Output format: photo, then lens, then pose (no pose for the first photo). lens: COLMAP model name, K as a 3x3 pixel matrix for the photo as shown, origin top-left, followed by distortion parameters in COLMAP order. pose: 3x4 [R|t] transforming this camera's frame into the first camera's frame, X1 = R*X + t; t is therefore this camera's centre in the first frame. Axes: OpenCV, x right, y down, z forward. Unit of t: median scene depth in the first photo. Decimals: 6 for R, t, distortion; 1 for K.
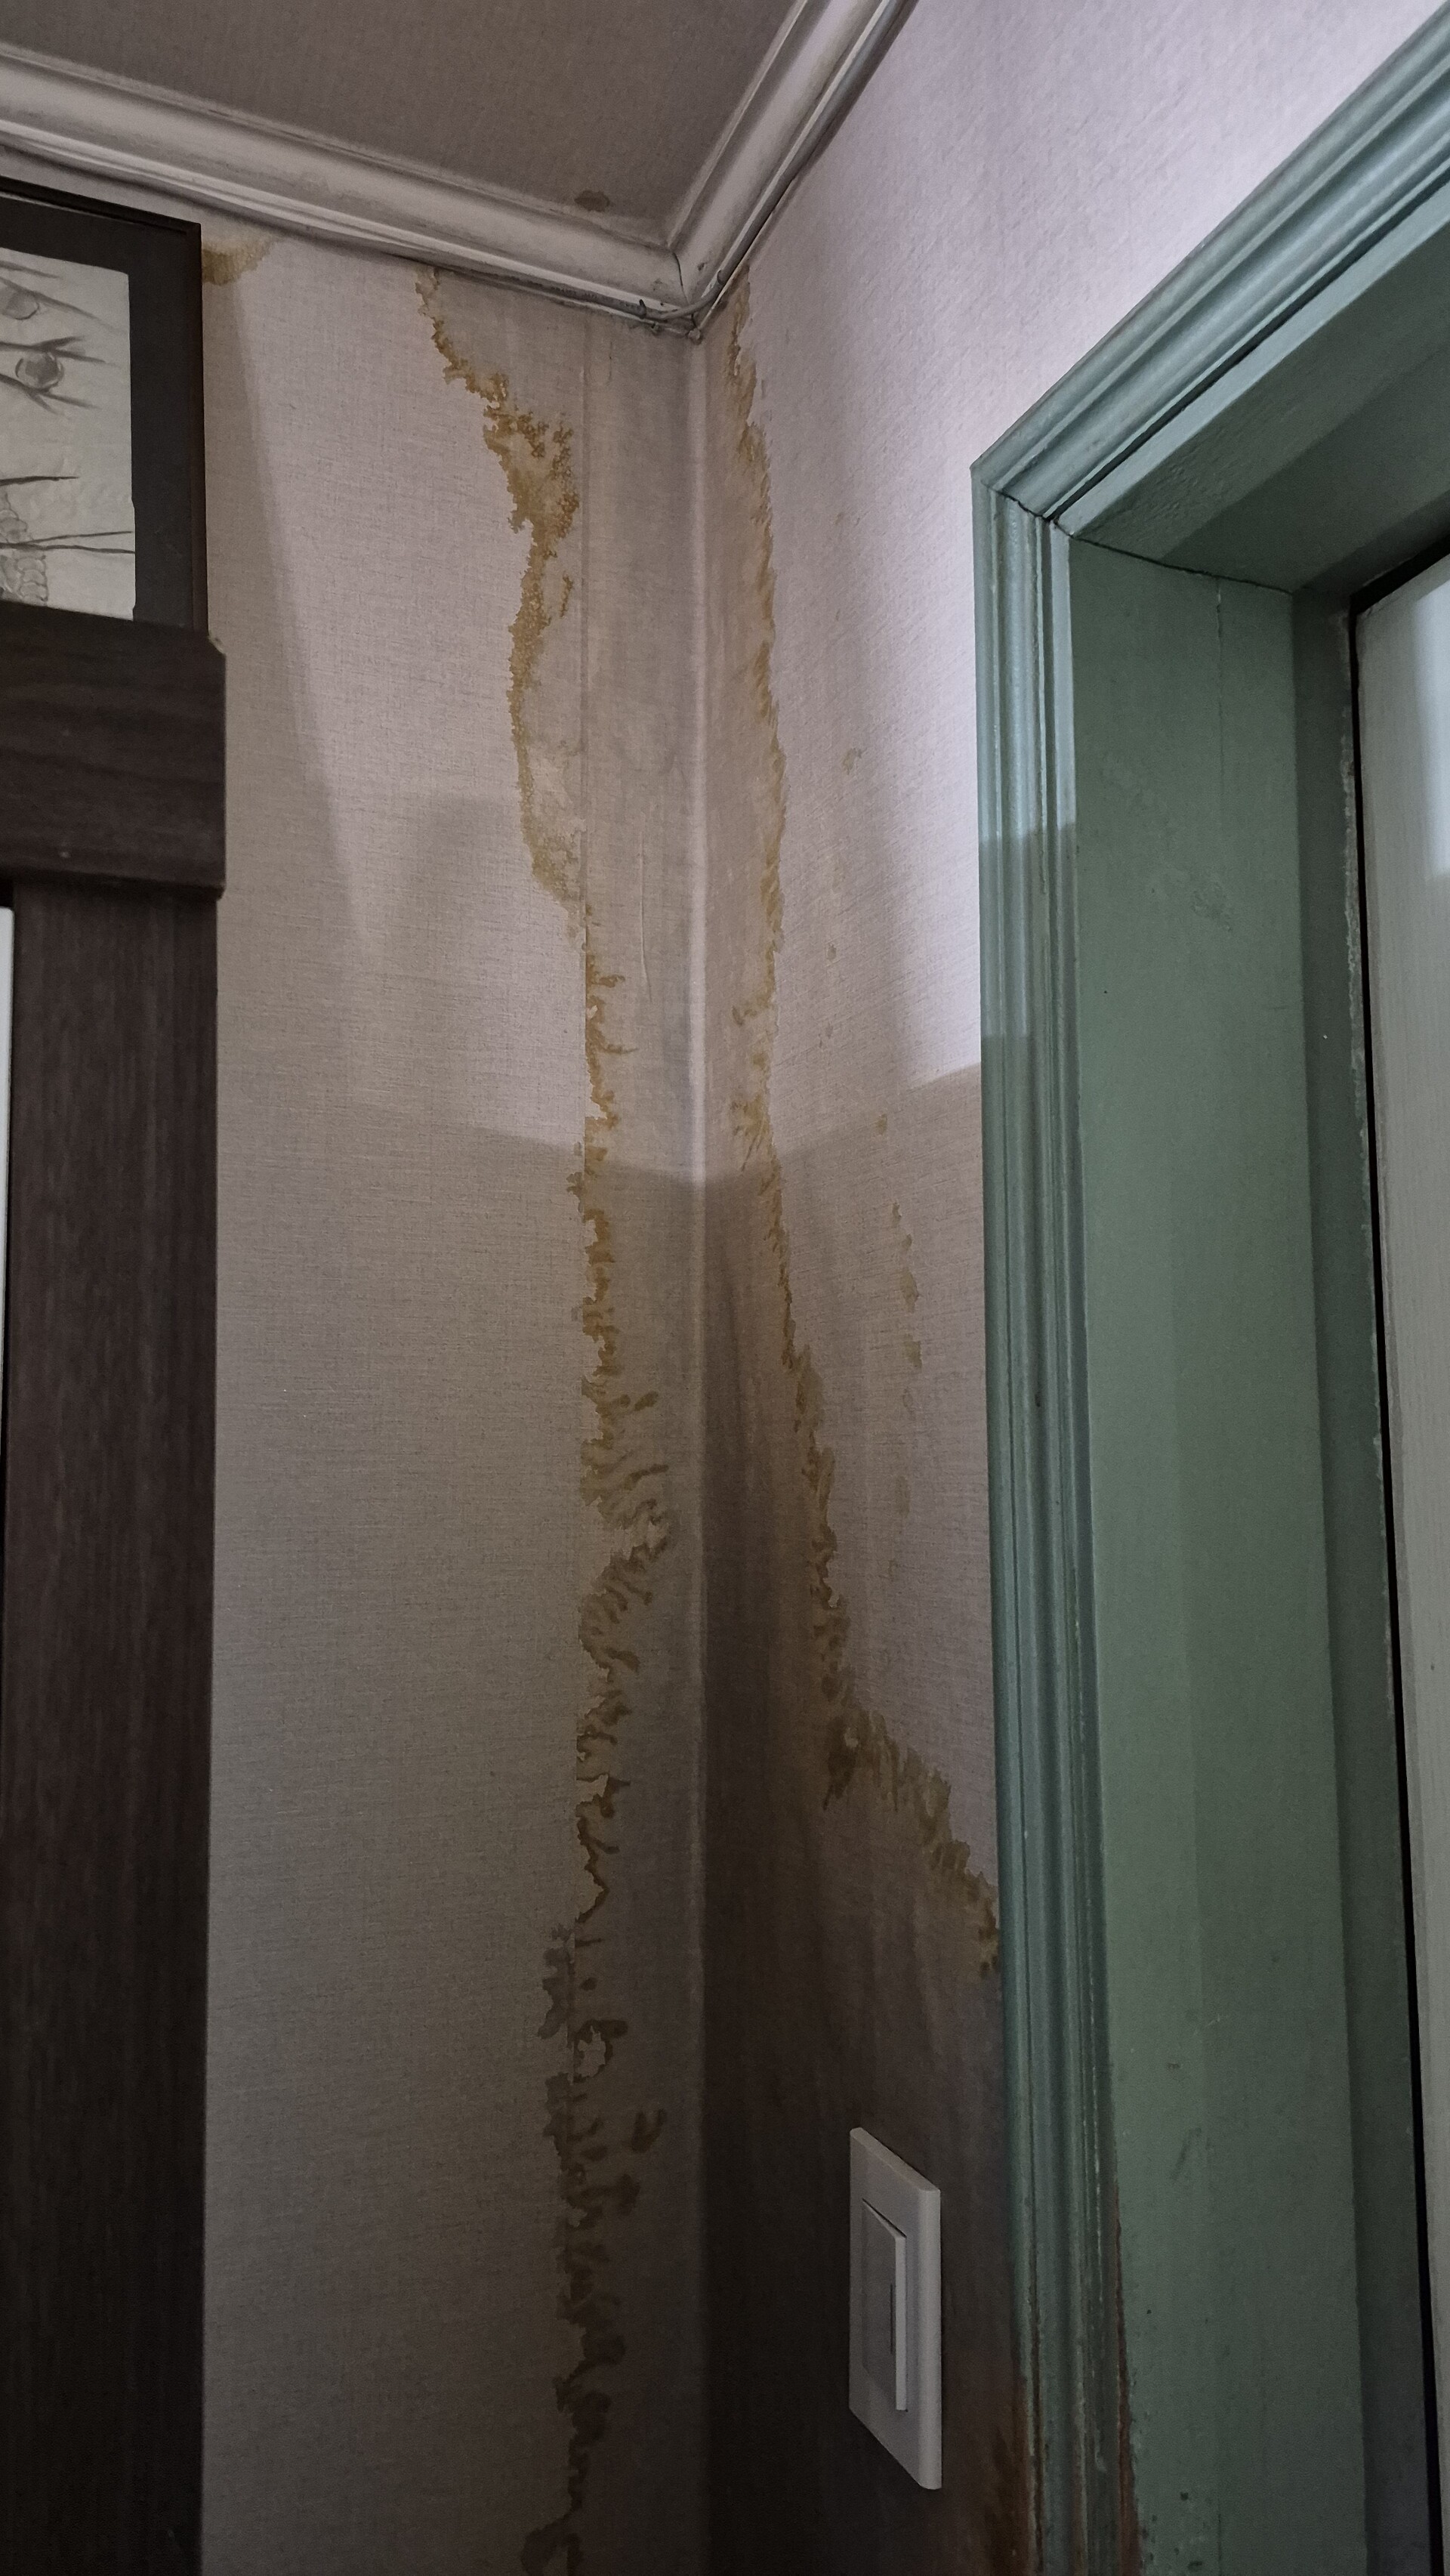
lens RADIAL K [[1752.9, 0, 725.0], [0, 1752.9, 1288.0], [0, 0, 1]] dist [0.076743, -0.088683]
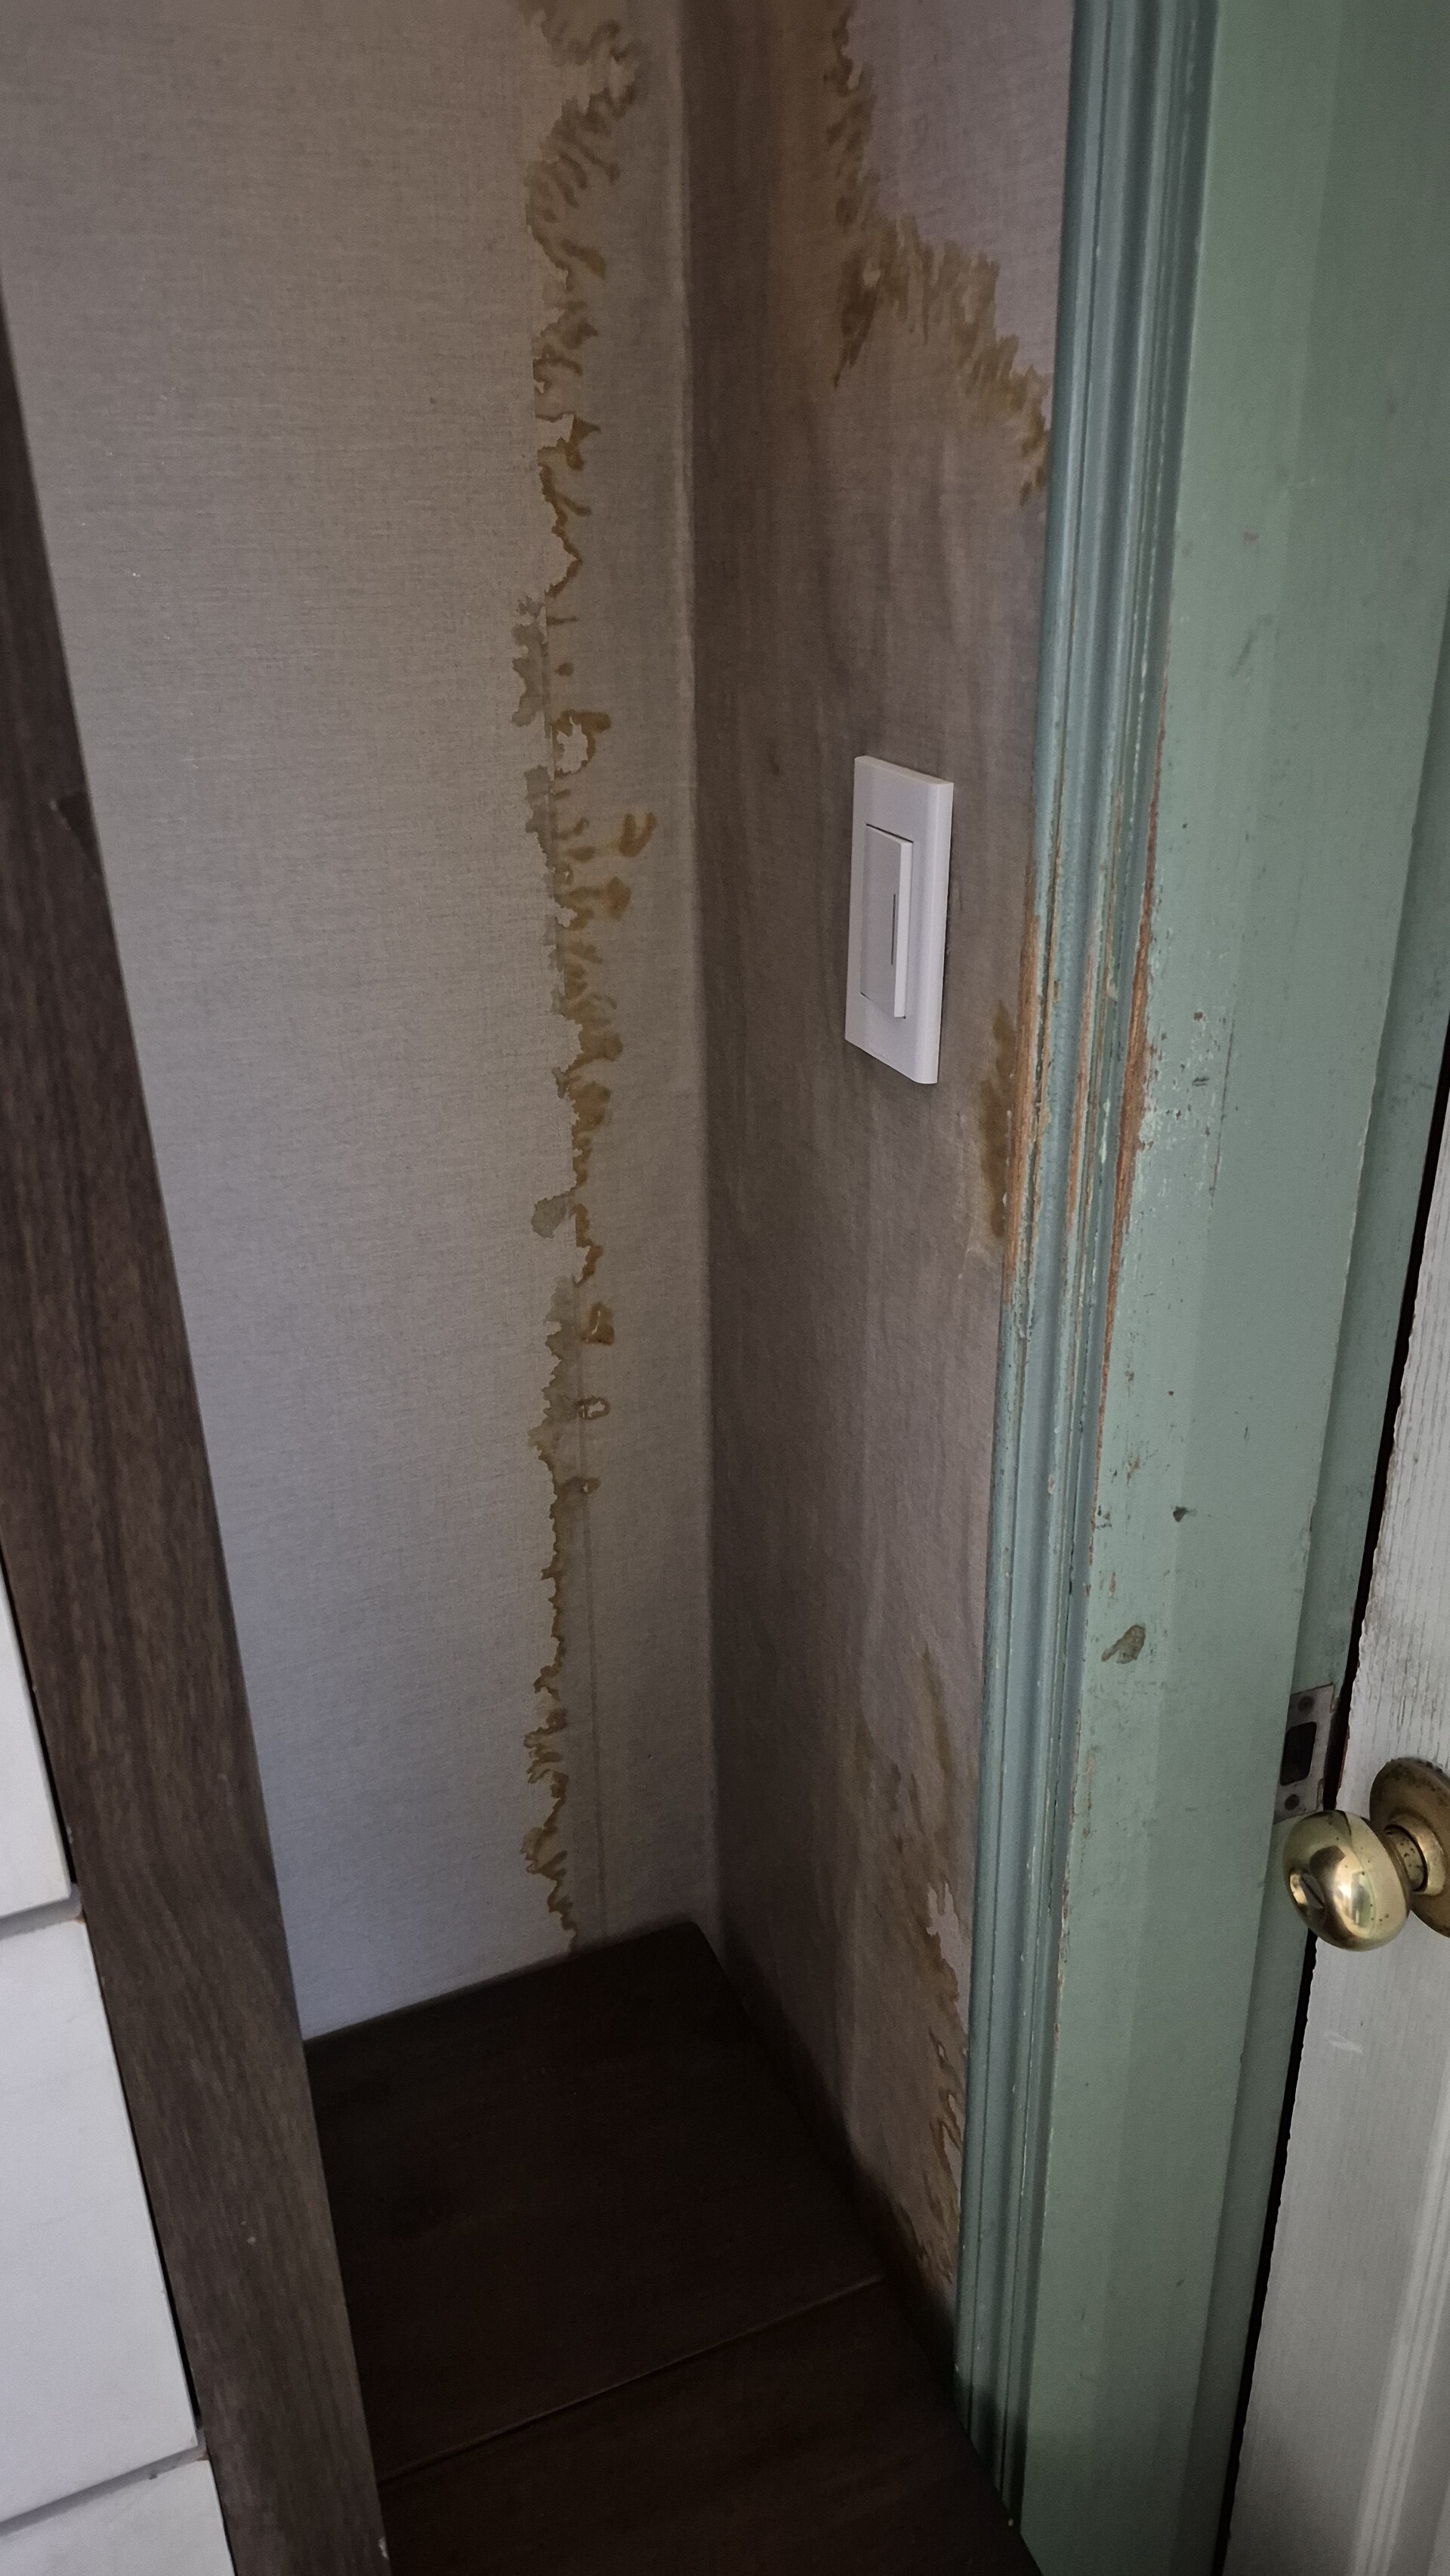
lens RADIAL K [[1752.9, 0, 725.0], [0, 1752.9, 1288.0], [0, 0, 1]] dist [0.076743, -0.088683]
pose [[0.999952, -0.009667, -0.001459, 0.002271], [0.009103, 0.866114, 0.499764, 0.220914], [-0.003568, -0.499754, 0.866160, 0.070601]]
